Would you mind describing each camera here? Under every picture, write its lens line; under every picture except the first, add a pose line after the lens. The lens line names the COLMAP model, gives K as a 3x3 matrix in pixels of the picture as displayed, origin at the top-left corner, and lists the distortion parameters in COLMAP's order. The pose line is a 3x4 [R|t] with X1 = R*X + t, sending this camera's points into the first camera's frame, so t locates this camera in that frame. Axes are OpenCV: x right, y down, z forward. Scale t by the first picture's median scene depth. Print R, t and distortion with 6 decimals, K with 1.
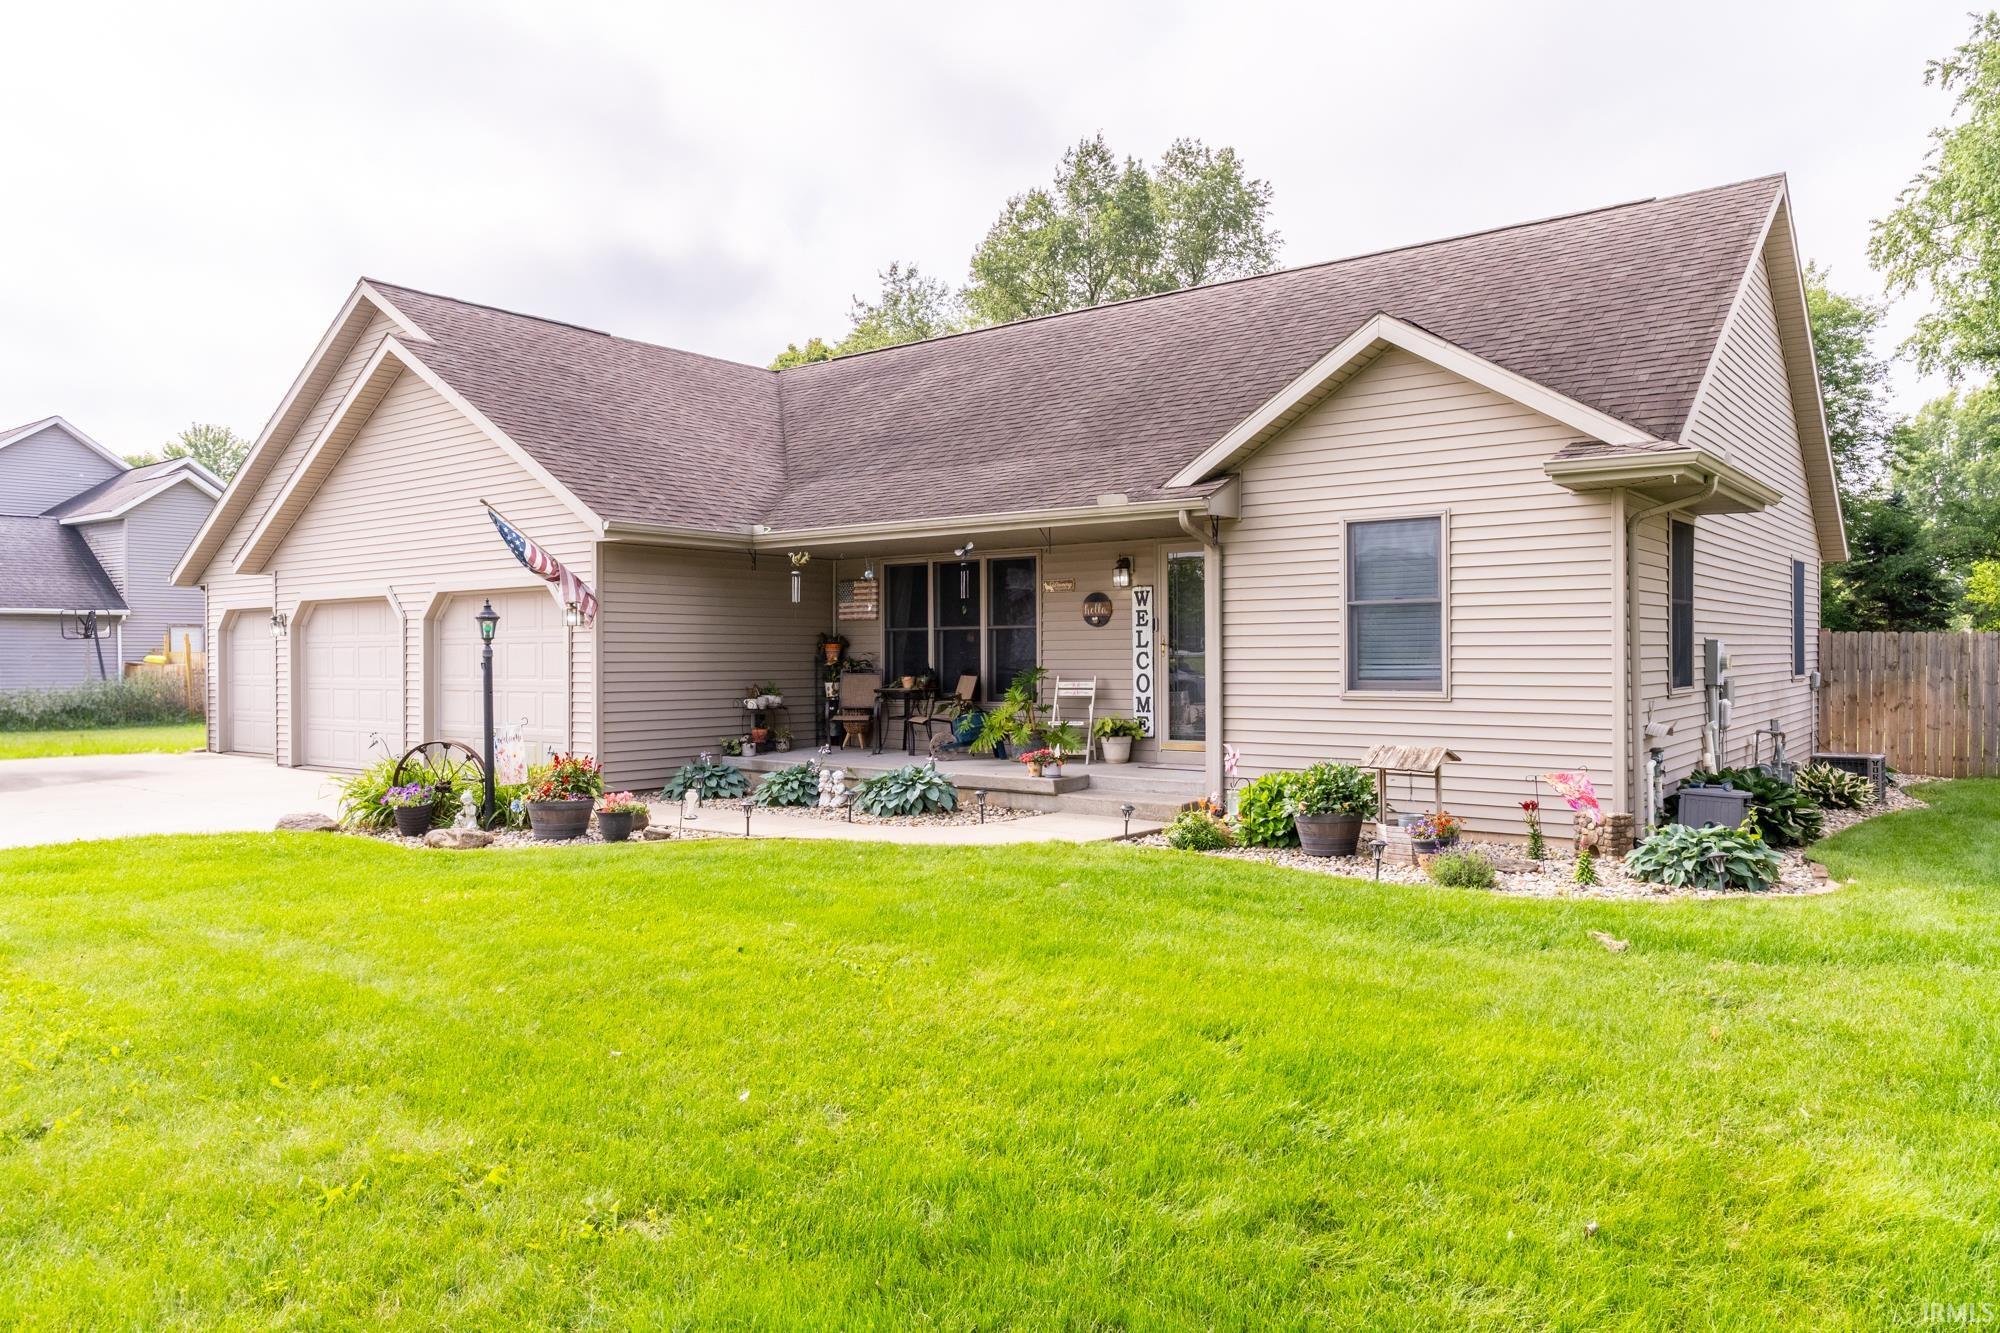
lens RADIAL K [[1328.2, 0, 1002.6], [0, 1328.2, 663.8], [0, 0, 1]] dist [0.000057, -0.000003]
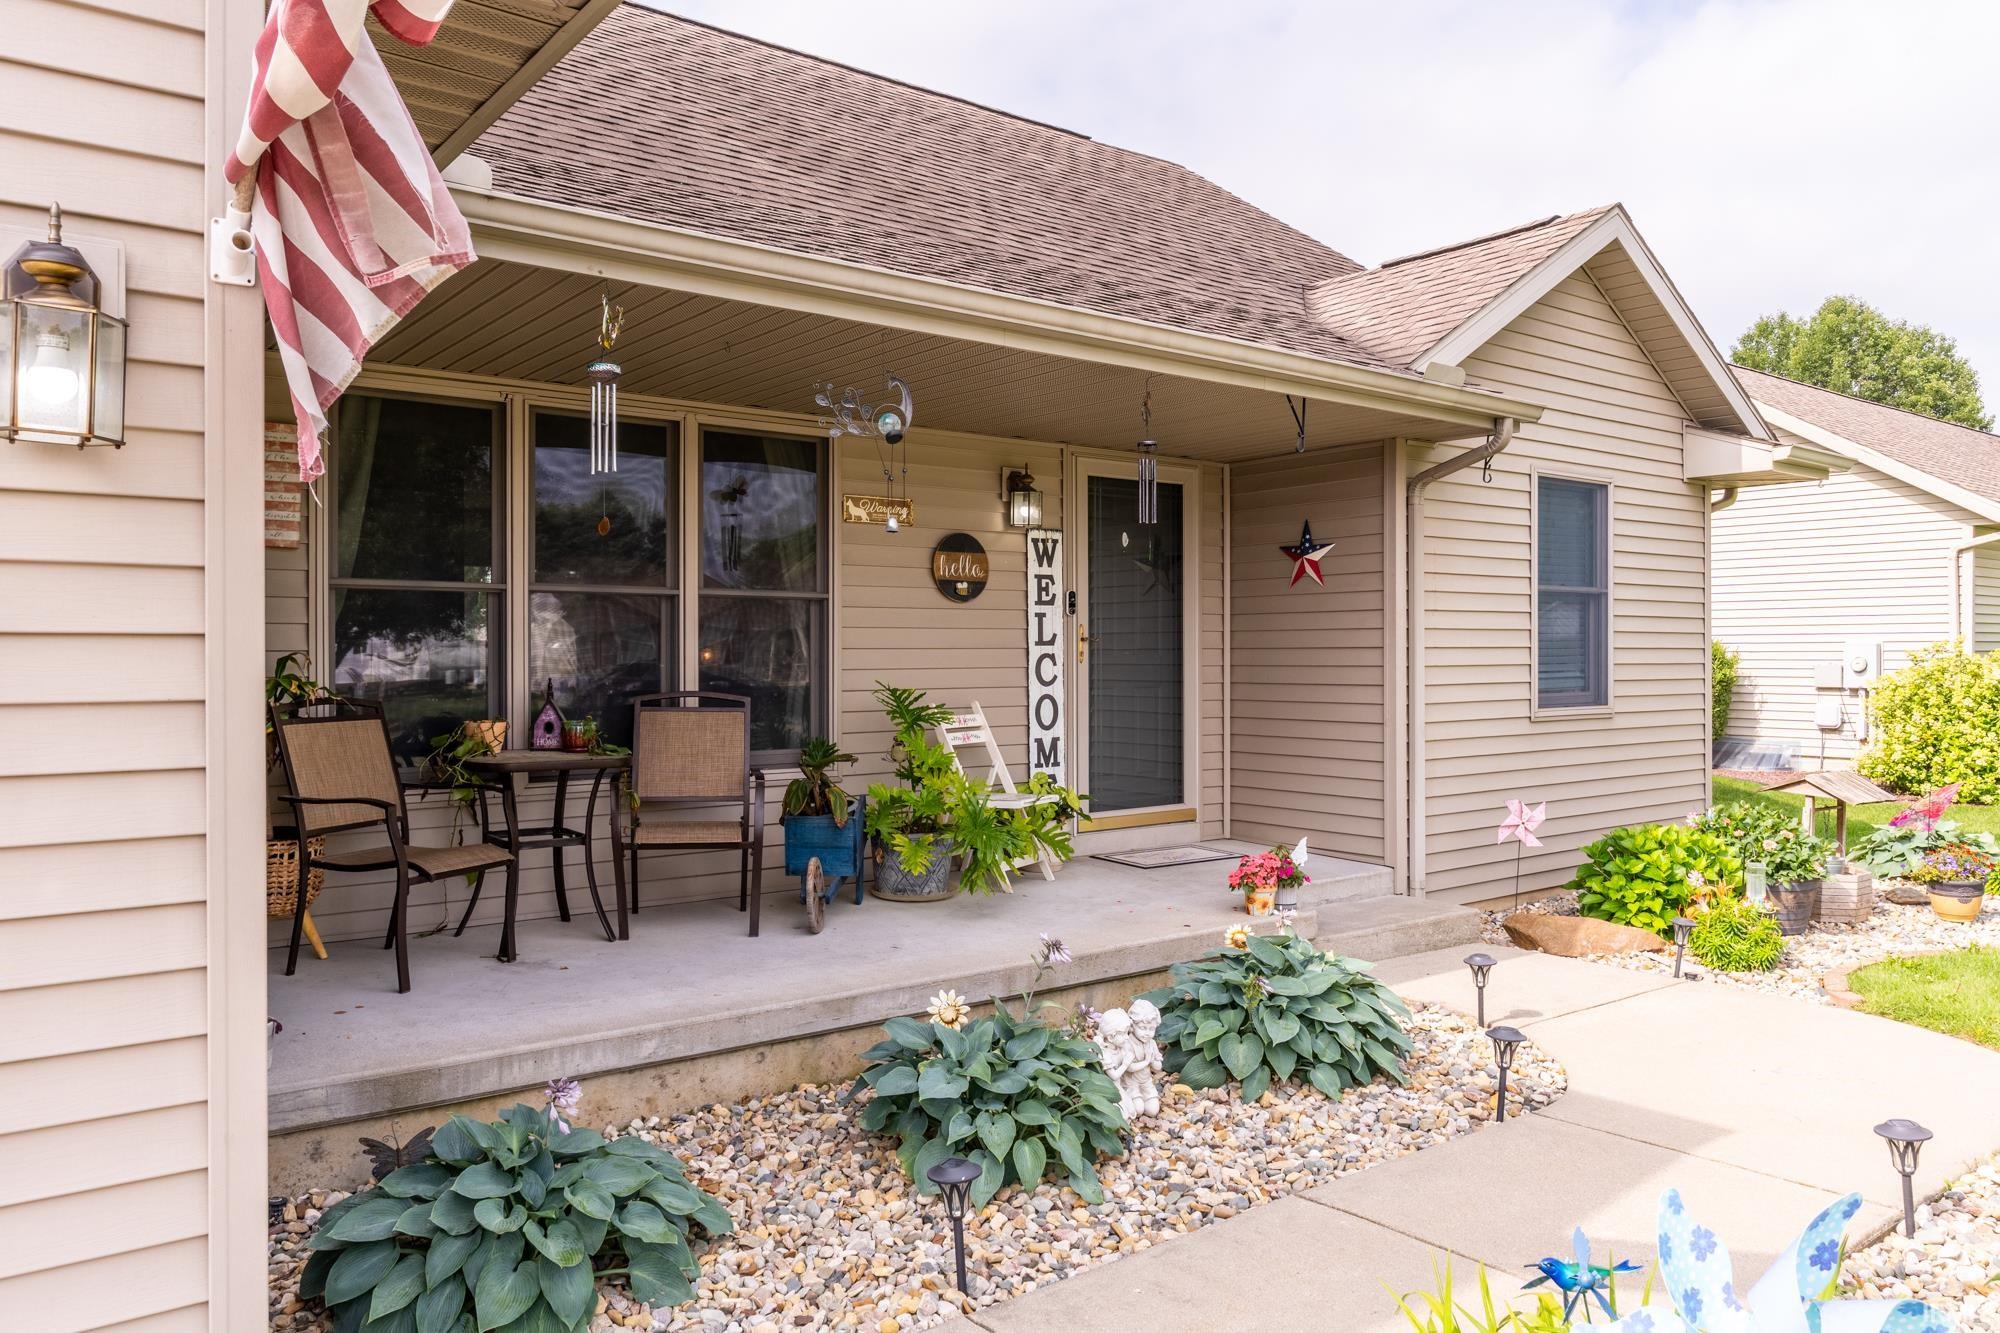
lens RADIAL K [[1430.5, 0, 1001.4], [0, 1430.5, 657.3], [0, 0, 1]] dist [-0.000326, 0.000028]
pose [[0.248167, -0.002261, 0.968715, -0.452683], [0.005118, 0.999986, 0.001023, -0.008131], [-0.968704, 0.004704, 0.248175, 0.873890]]
